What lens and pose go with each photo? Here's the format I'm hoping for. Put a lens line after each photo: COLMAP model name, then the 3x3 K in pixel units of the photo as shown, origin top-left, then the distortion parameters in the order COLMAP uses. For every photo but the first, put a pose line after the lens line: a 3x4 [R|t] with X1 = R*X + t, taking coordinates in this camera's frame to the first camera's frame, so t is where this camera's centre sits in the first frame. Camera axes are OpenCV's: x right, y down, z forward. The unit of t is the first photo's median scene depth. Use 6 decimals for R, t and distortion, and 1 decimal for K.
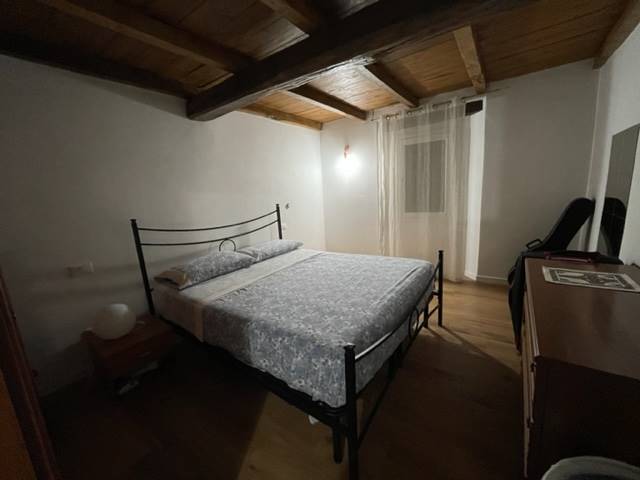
lens RADIAL K [[260.1, 0, 319.7], [0, 260.1, 241.3], [0, 0, 1]] dist [0.001083, 0.000759]
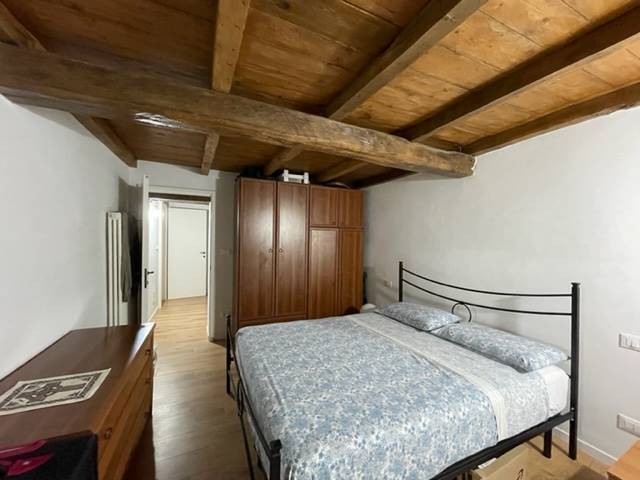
lens RADIAL K [[257.8, 0, 319.6], [0, 257.8, 240.7], [0, 0, 1]] dist [-0.001569, 0.000319]
pose [[-0.486502, 0.058133, -0.871743, 0.813764], [-0.149535, 0.977520, 0.148639, -0.357064], [0.860788, 0.202669, -0.466872, 1.262586]]
